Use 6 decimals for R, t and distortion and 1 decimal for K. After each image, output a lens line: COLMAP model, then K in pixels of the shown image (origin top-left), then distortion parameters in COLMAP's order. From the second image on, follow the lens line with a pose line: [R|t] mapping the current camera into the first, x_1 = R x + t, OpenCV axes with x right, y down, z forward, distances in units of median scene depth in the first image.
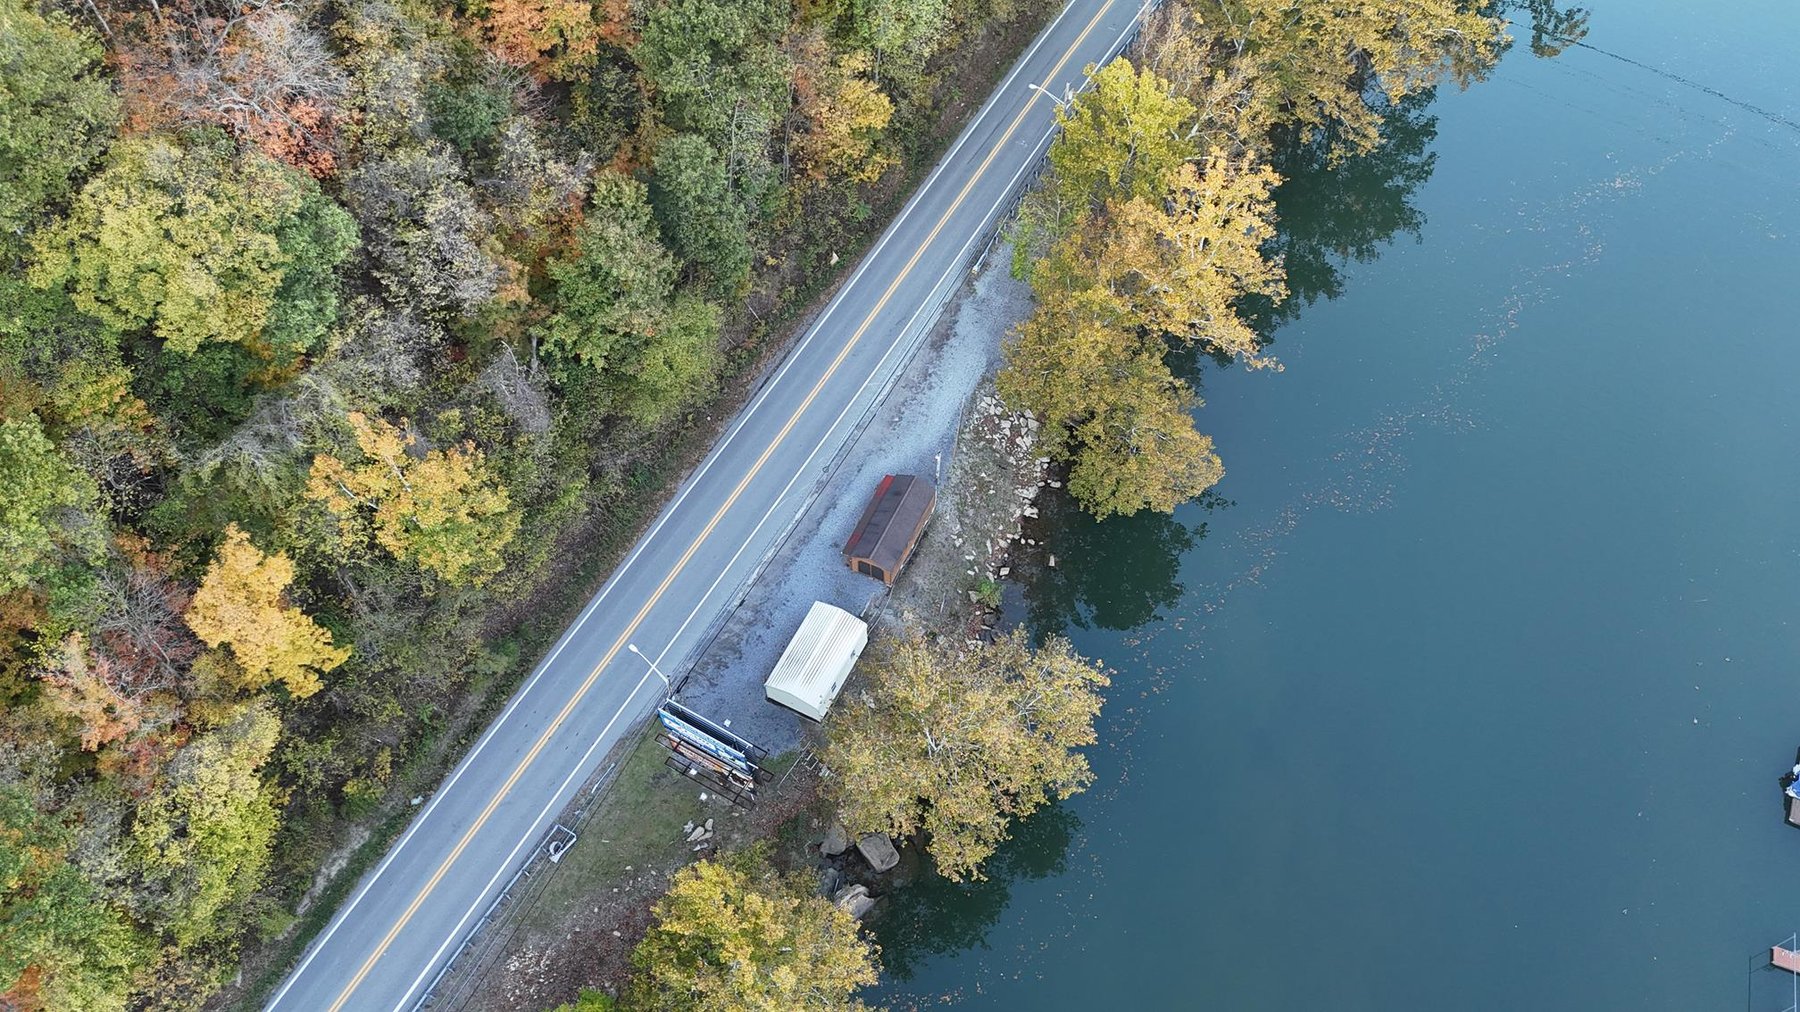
lens RADIAL K [[1298.0, 0, 900.0], [0, 1298.0, 506.0], [0, 0, 1]] dist [0.048561, -0.004385]
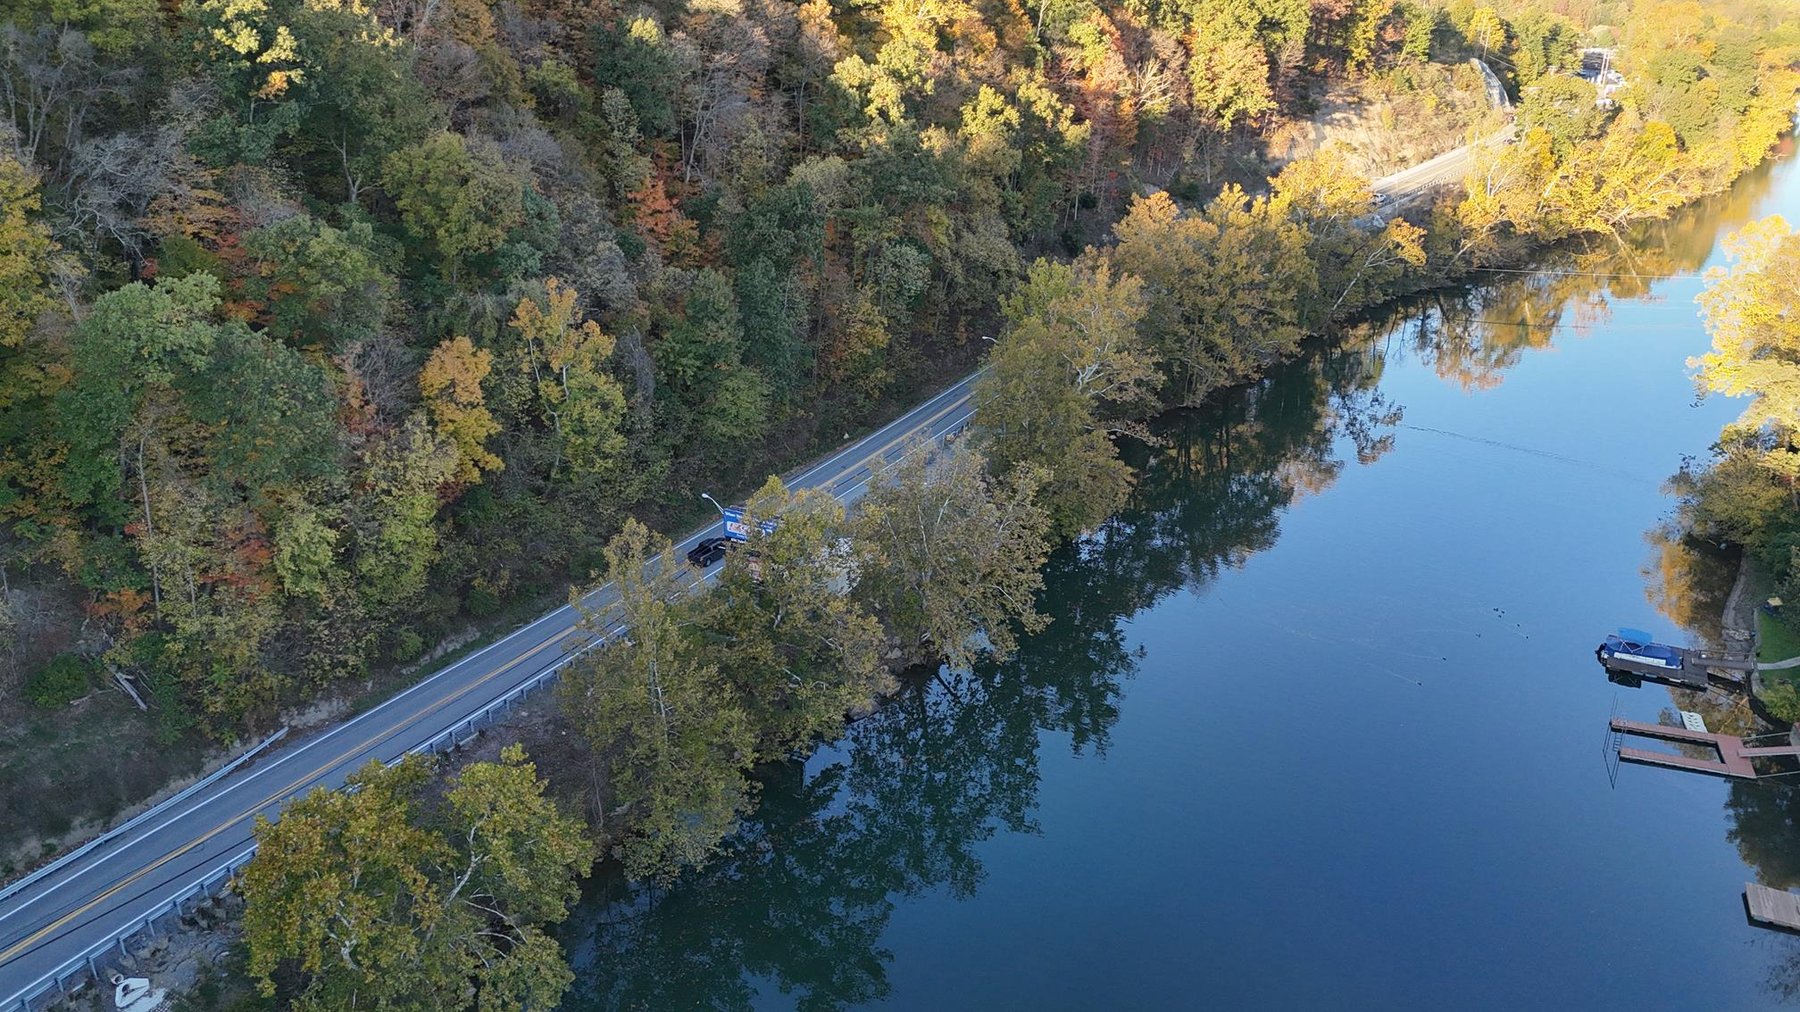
lens RADIAL K [[1308.5, 0, 901.8], [0, 1308.5, 506.1], [0, 0, 1]] dist [0.050105, -0.030505]
pose [[0.999533, 0.008692, 0.029306, -0.039664], [0.009551, 0.821932, -0.569505, 0.801228], [-0.029038, 0.569519, 0.821465, -0.097418]]
